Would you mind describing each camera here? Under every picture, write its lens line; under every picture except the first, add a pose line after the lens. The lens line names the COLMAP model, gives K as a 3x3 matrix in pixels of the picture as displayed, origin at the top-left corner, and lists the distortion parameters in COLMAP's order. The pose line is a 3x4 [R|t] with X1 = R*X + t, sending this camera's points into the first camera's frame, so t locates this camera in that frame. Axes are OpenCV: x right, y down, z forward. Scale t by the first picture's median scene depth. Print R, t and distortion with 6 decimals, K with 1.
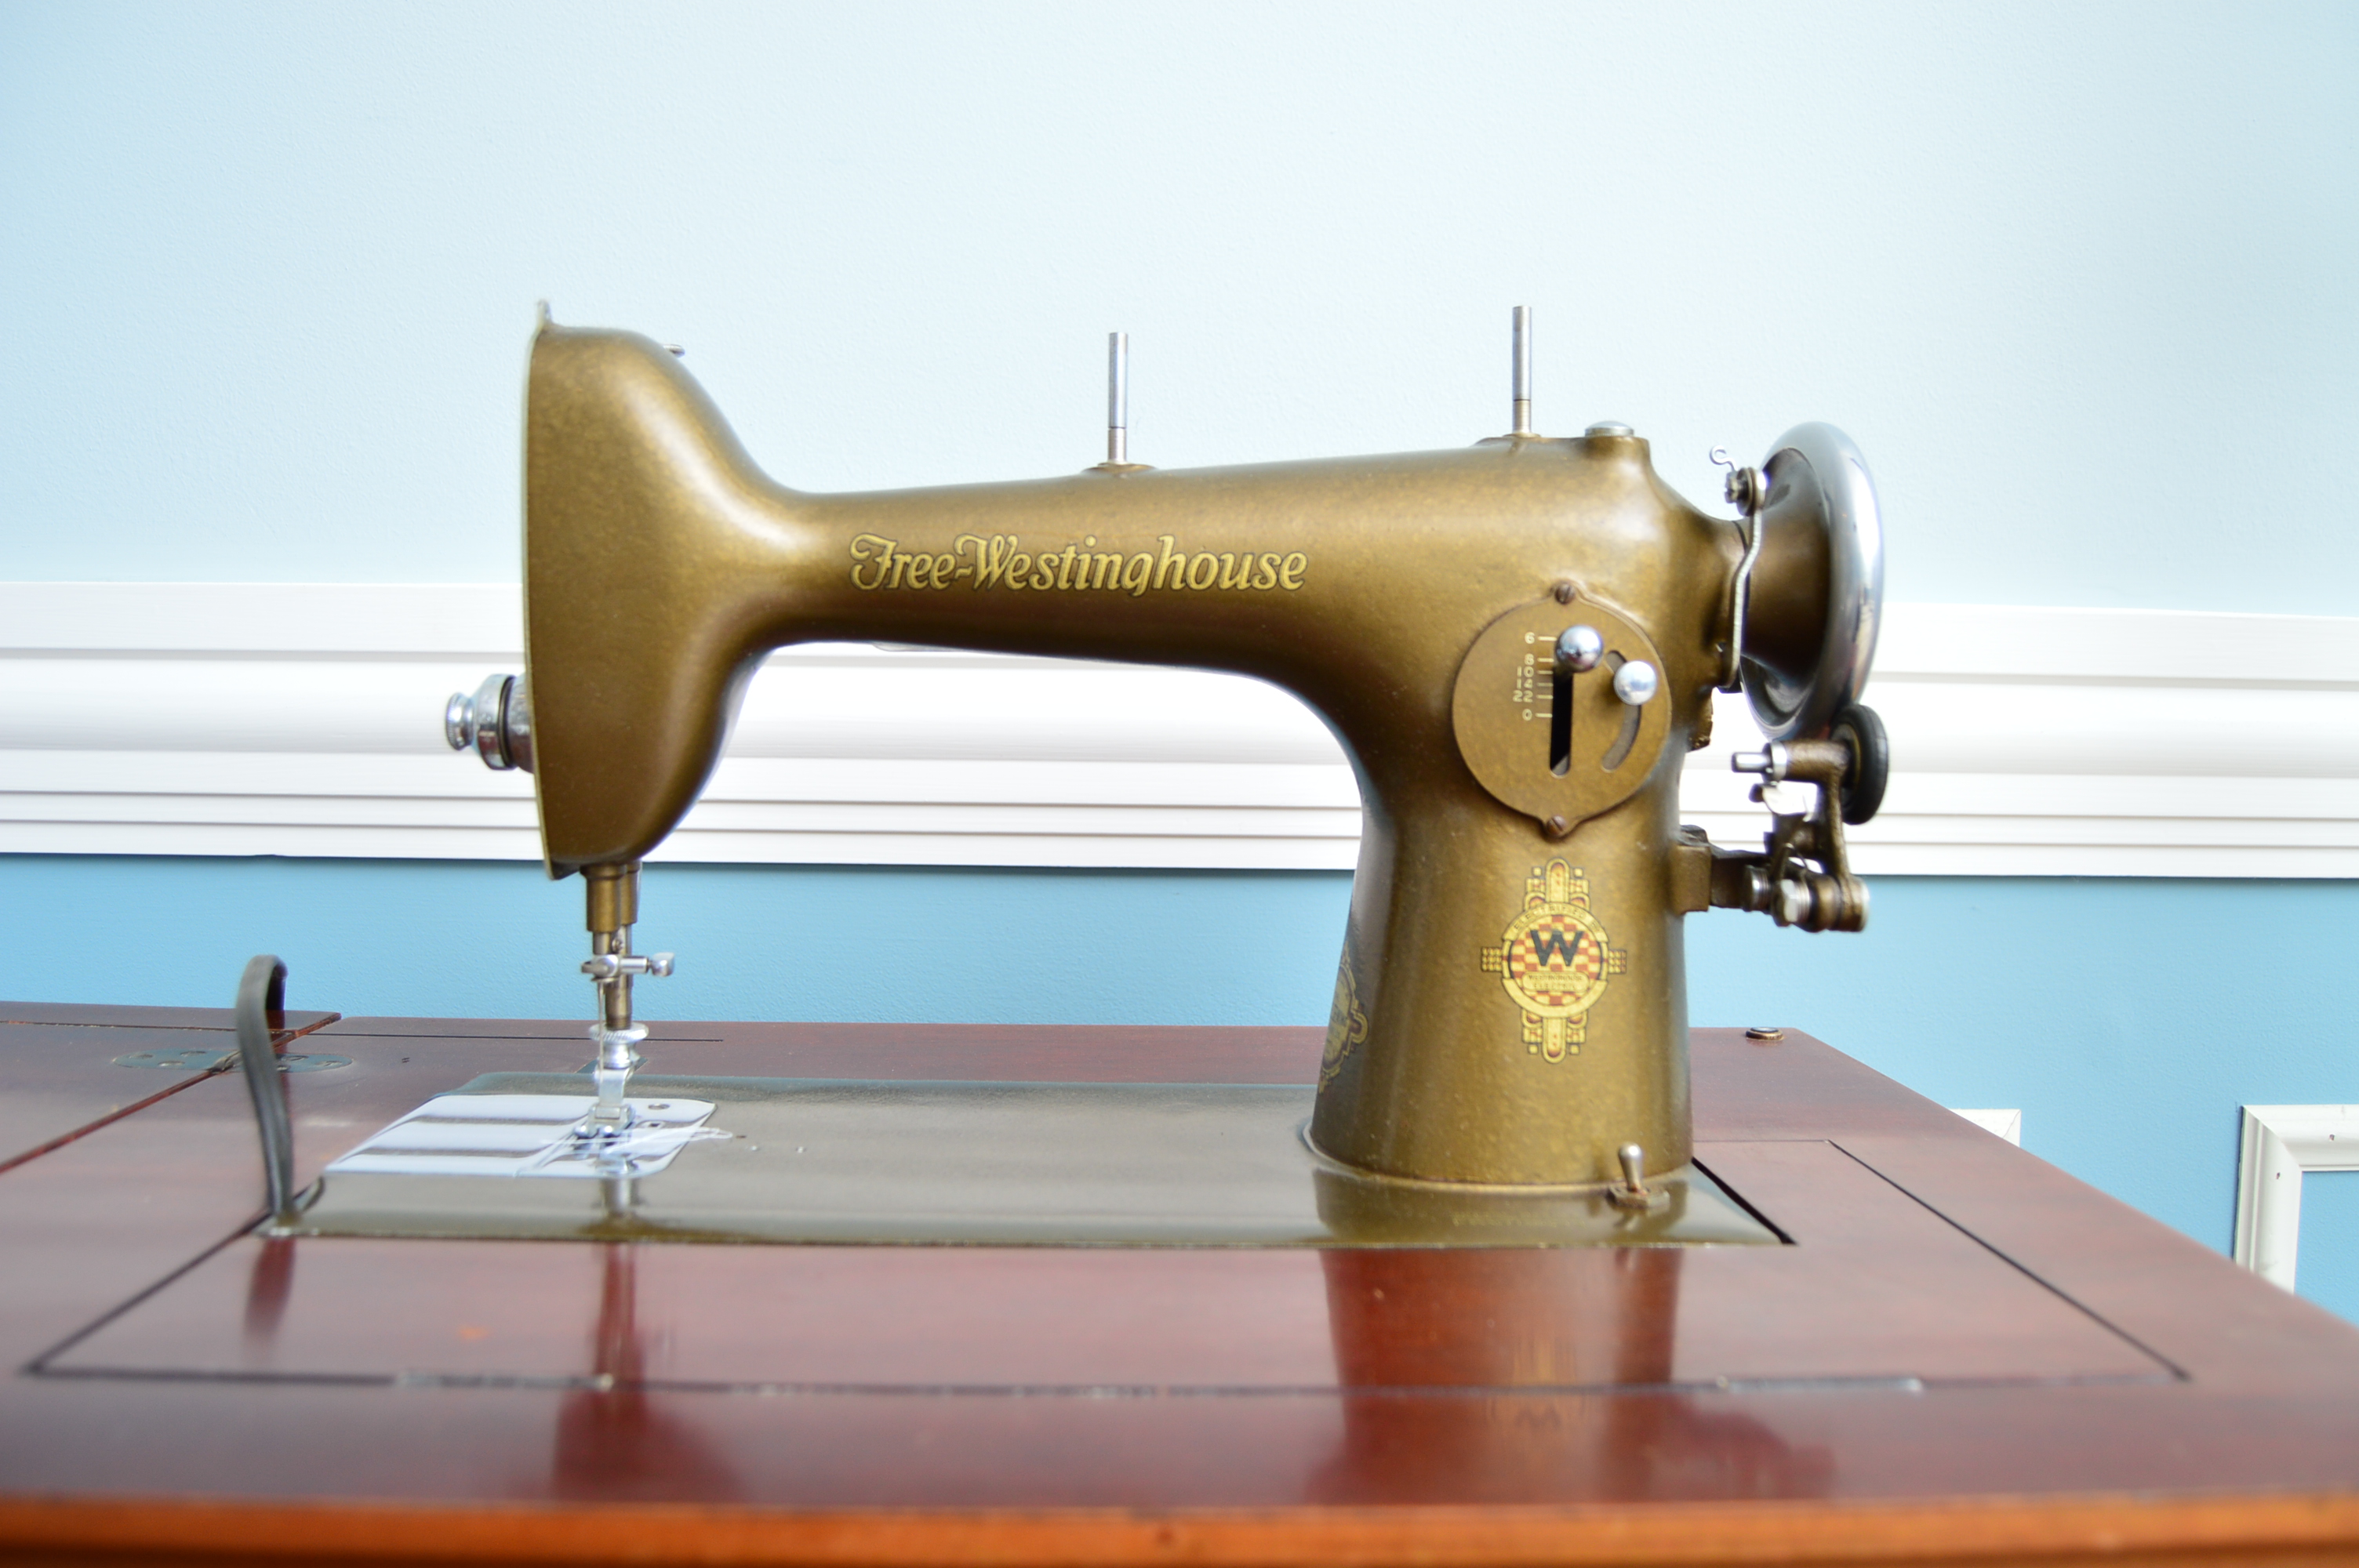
lens RADIAL K [[1989.2, 0, 1224.4], [0, 1989.2, 845.7], [0, 0, 1]] dist [-0.083070, 0.001015]
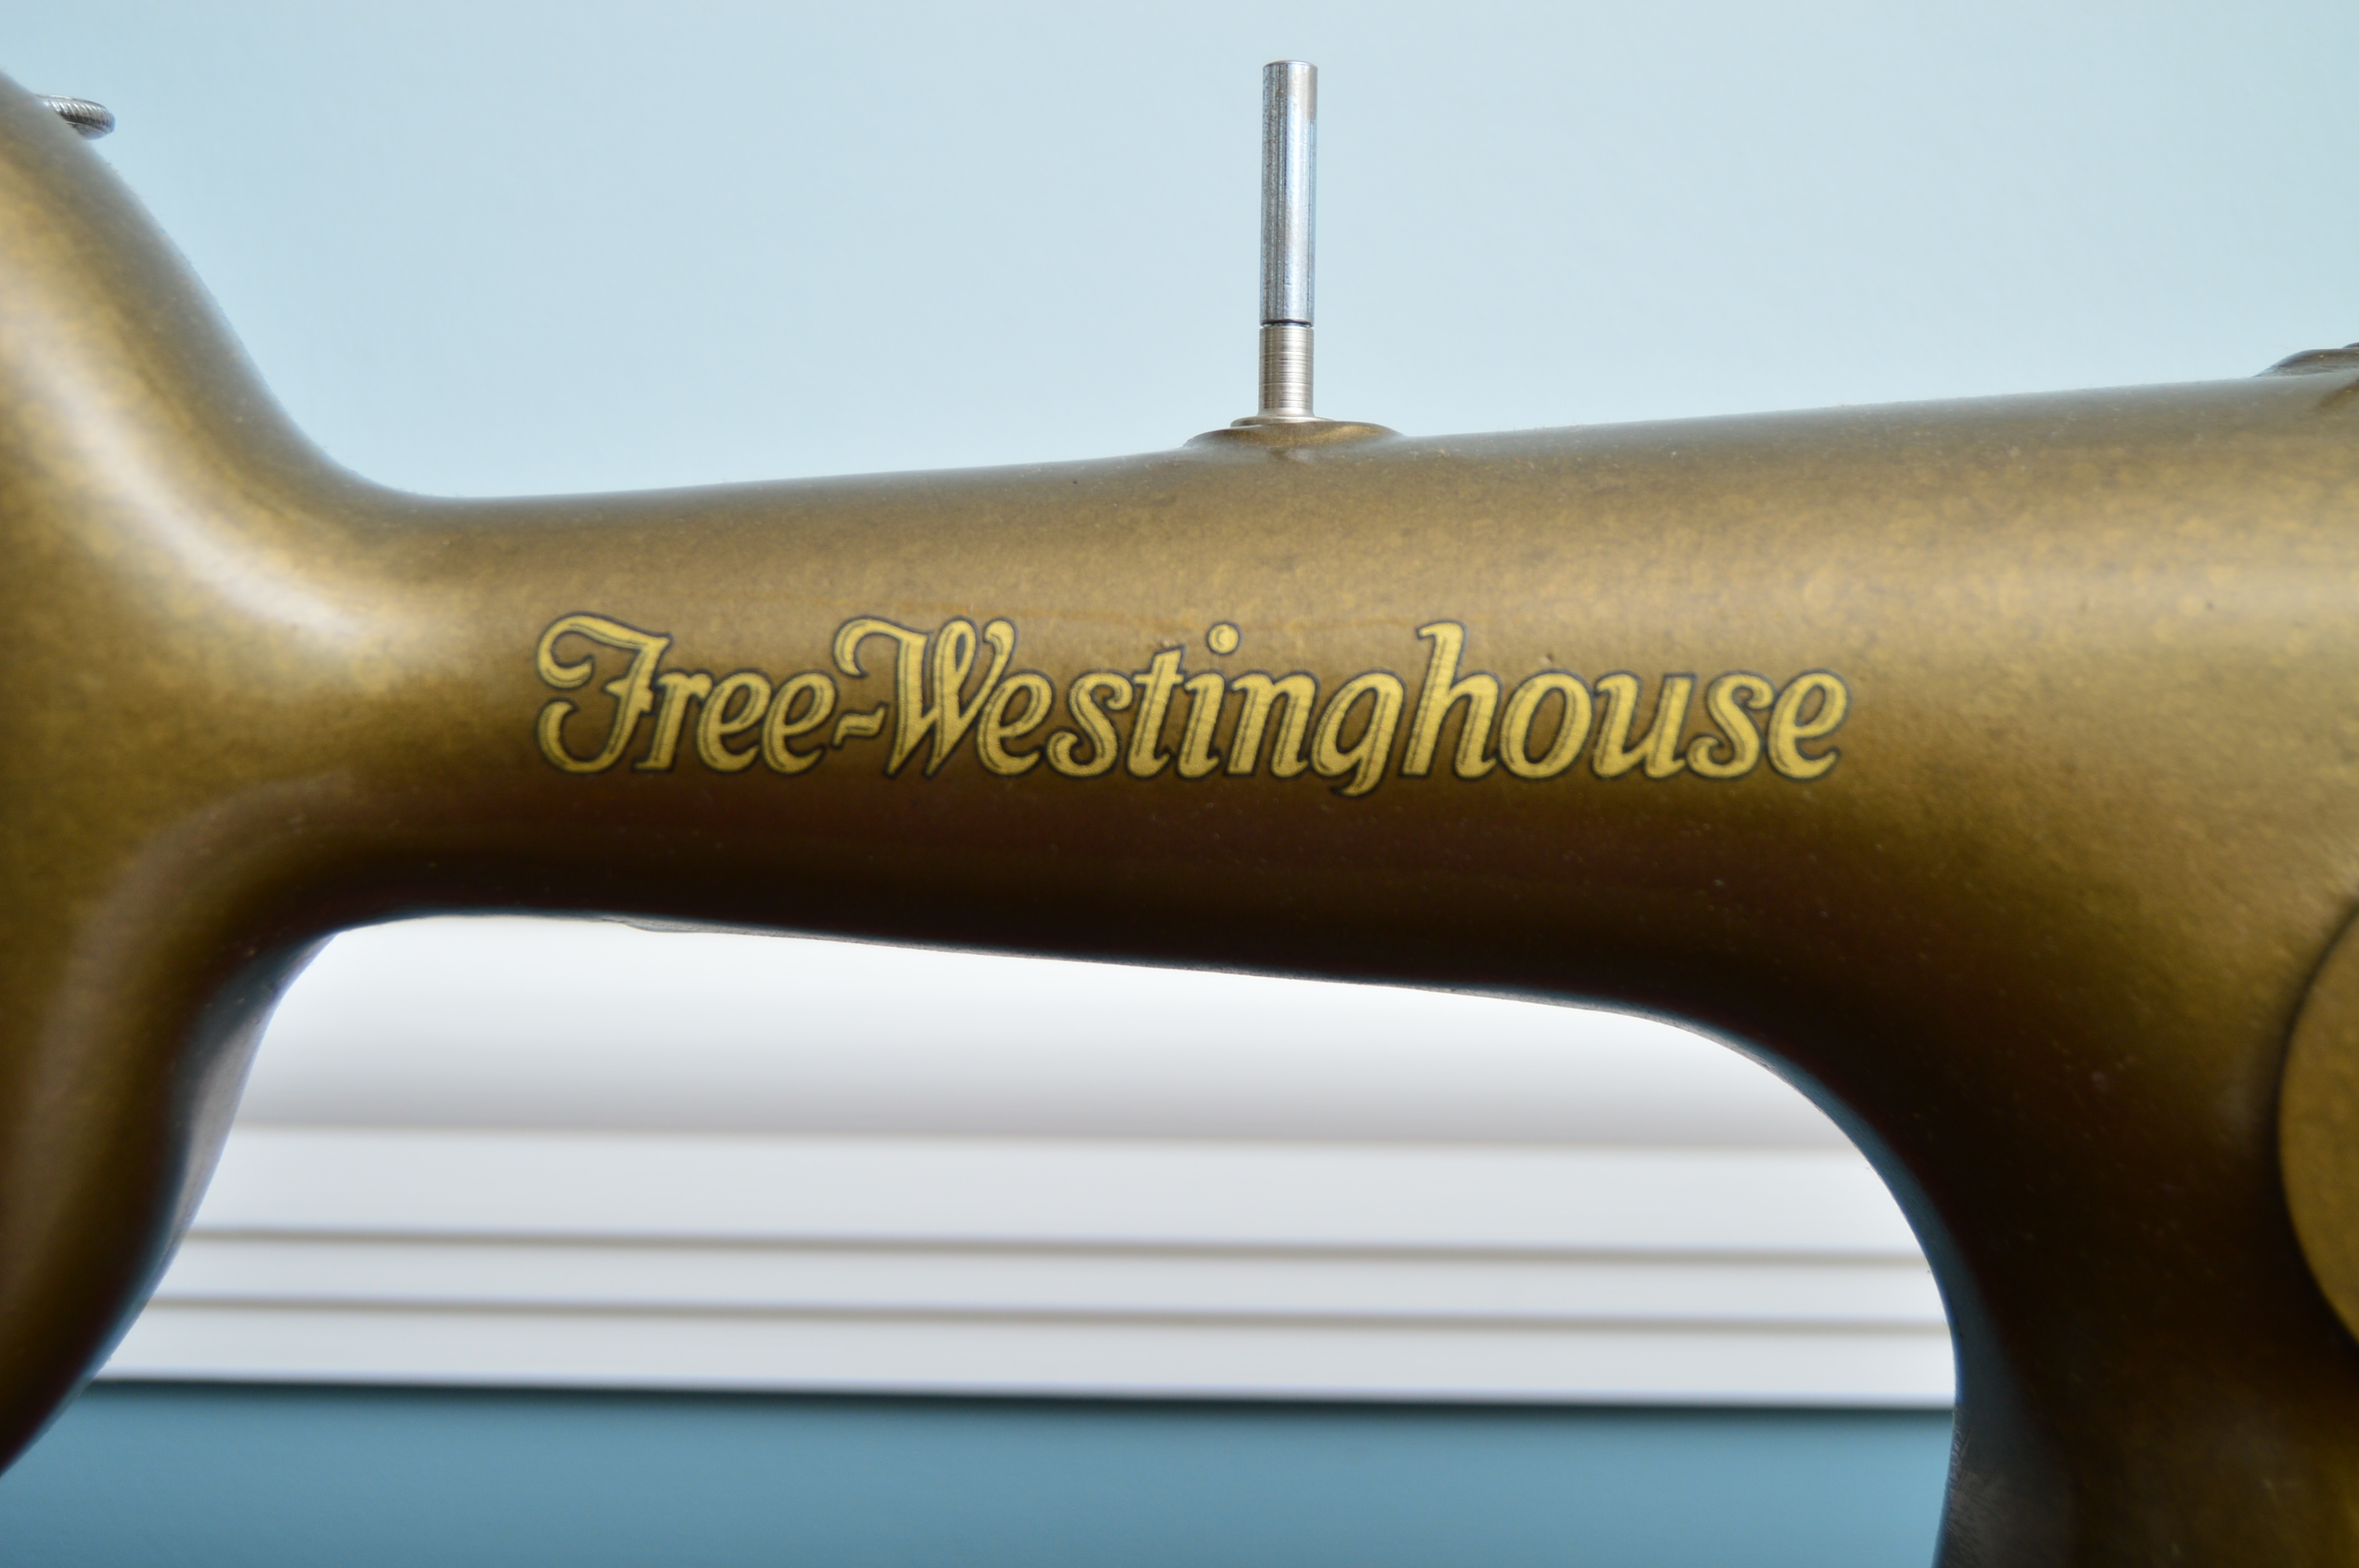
lens RADIAL K [[3687.0, 0, 1178.6], [0, 3687.0, 788.5], [0, 0, 1]] dist [-0.057009, 0.000000]
pose [[0.999572, 0.003009, -0.029108, -0.056352], [-0.005948, 0.994825, -0.101431, -0.061460], [0.028652, 0.101561, 0.994417, 0.358186]]
